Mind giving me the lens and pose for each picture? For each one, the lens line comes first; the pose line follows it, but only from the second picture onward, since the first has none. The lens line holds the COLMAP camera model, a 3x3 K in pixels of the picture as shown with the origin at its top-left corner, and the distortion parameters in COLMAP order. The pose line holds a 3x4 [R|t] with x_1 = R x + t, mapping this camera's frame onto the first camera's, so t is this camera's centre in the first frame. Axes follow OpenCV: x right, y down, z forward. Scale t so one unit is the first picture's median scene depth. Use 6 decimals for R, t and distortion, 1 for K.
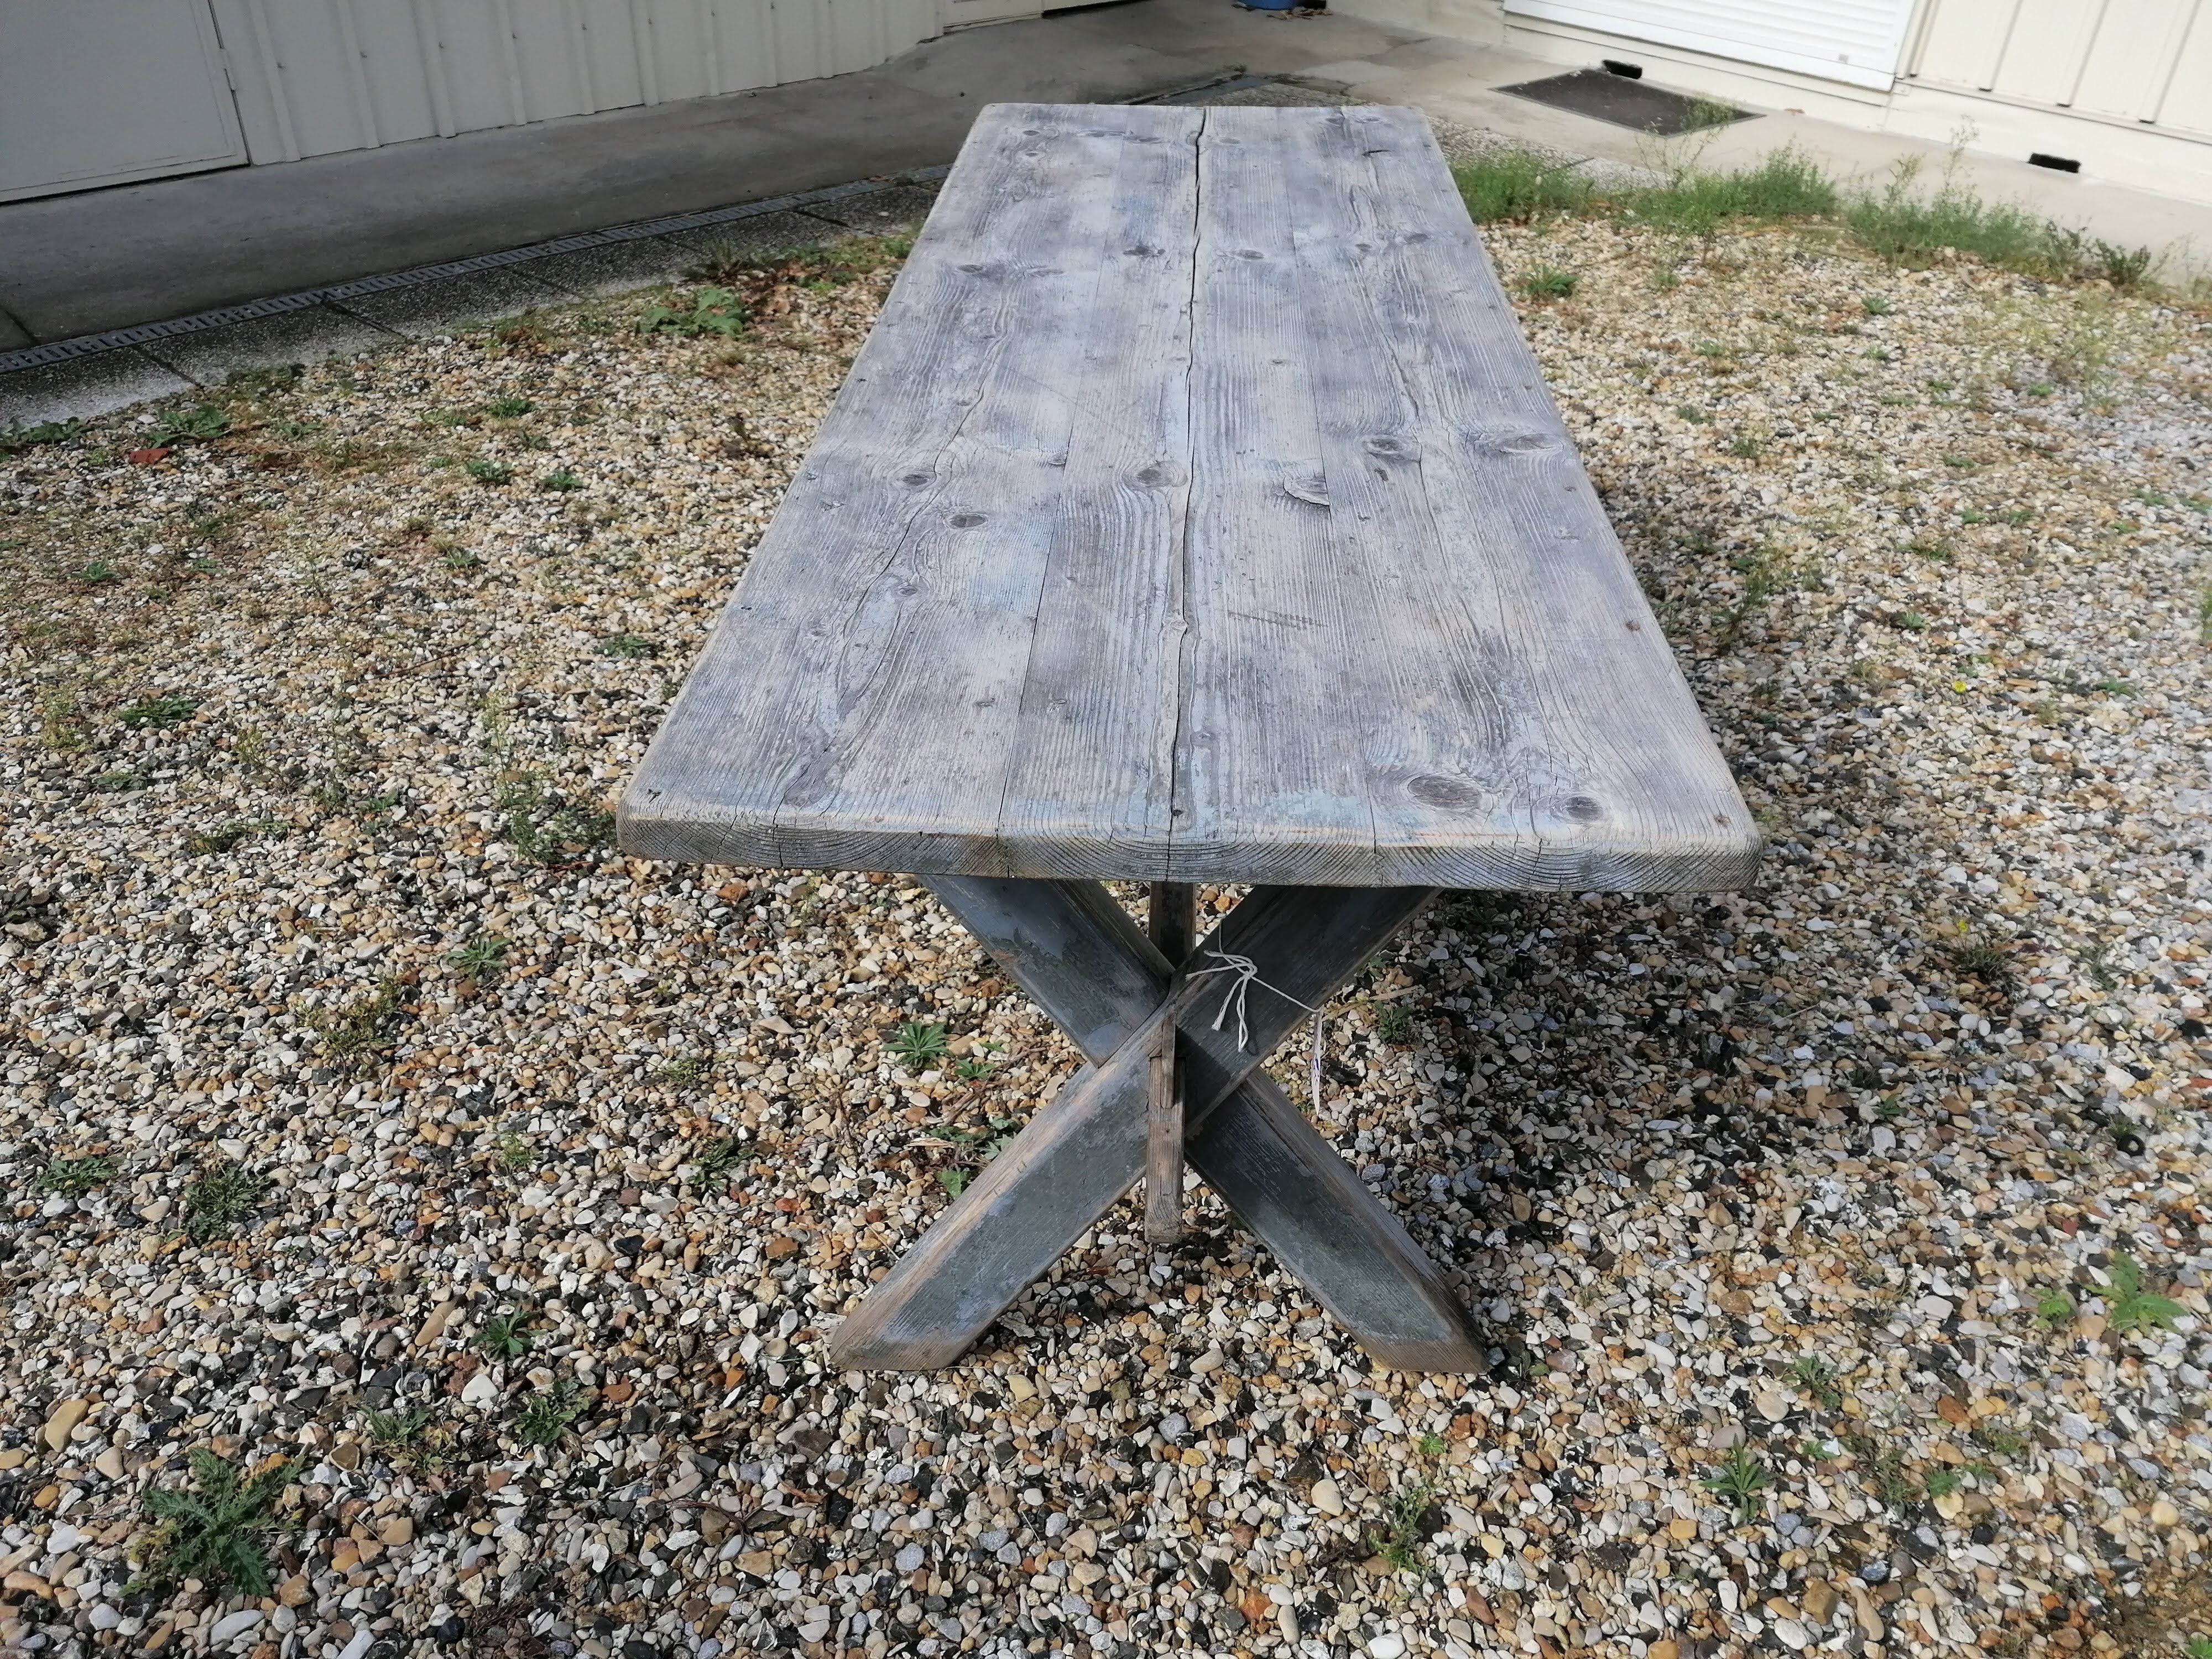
lens RADIAL K [[1652.7, 0, 1100.2], [0, 1652.7, 832.1], [0, 0, 1]] dist [0.113259, -0.151078]
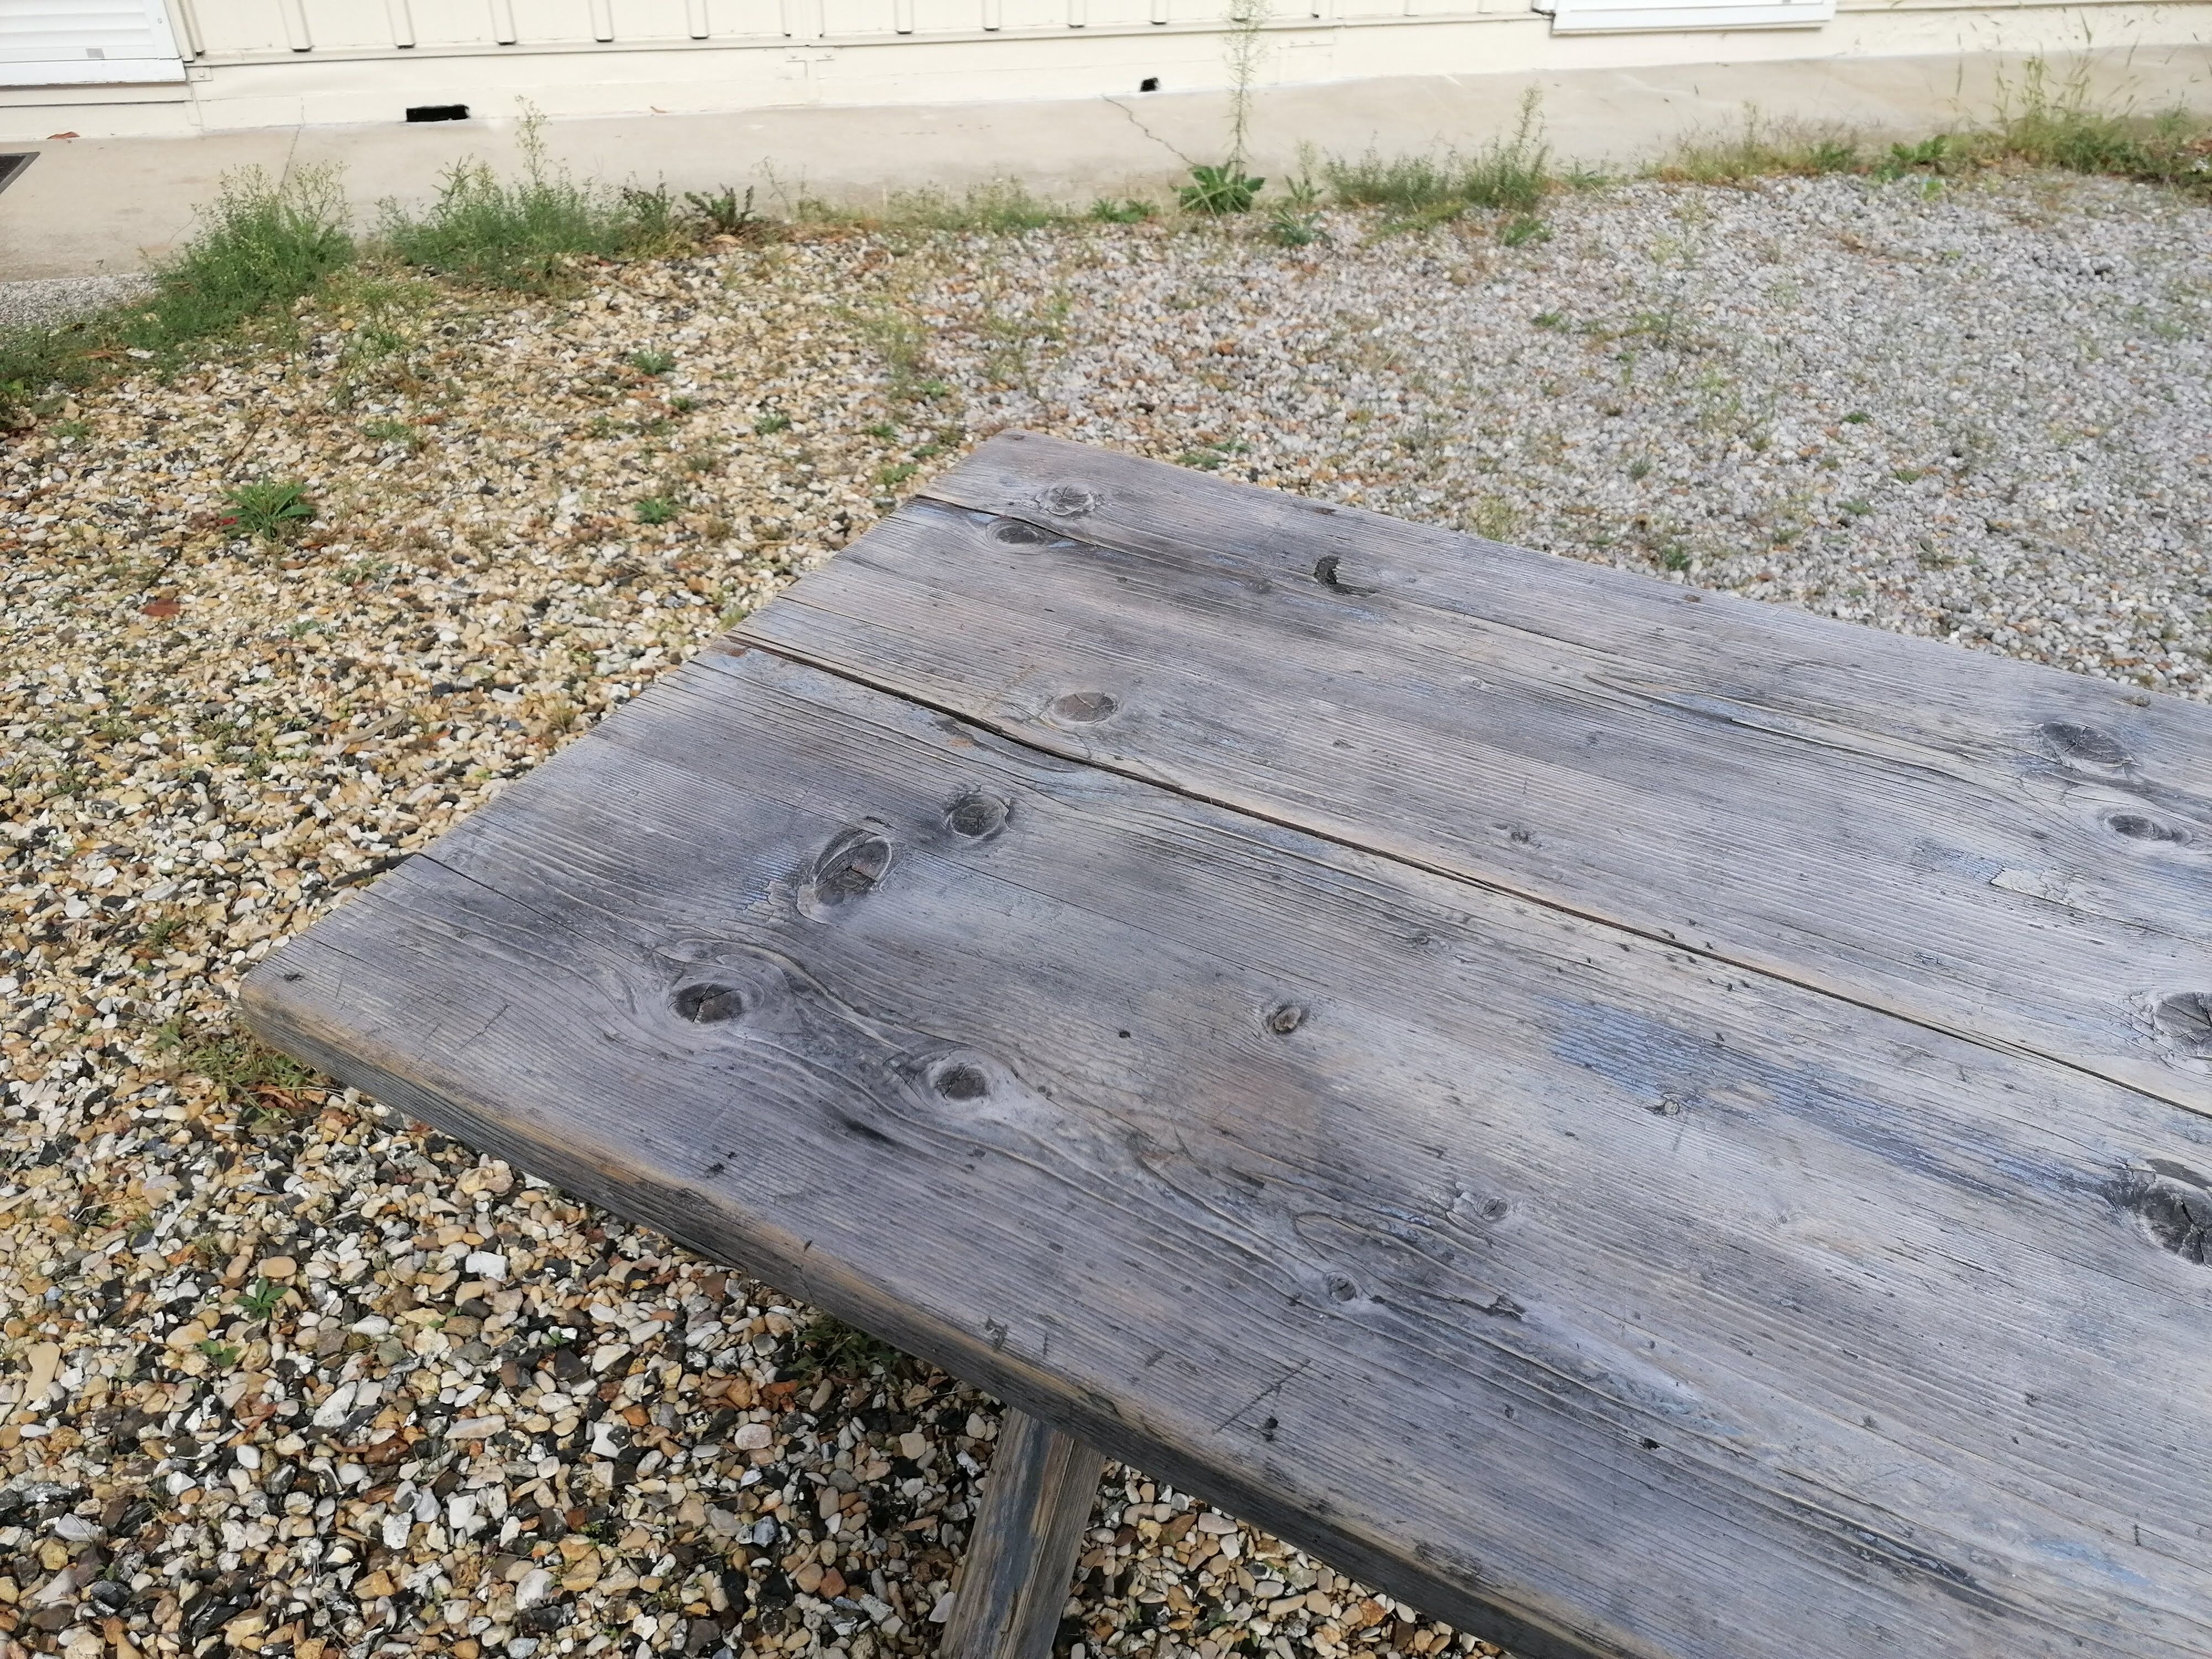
lens RADIAL K [[1658.3, 0, 1110.6], [0, 1658.3, 833.8], [0, 0, 1]] dist [0.100738, -0.131206]
pose [[0.426923, -0.561162, 0.709108, -0.307103], [0.517700, 0.794611, 0.317142, -0.732847], [-0.741434, 0.231710, 0.629751, 1.091642]]
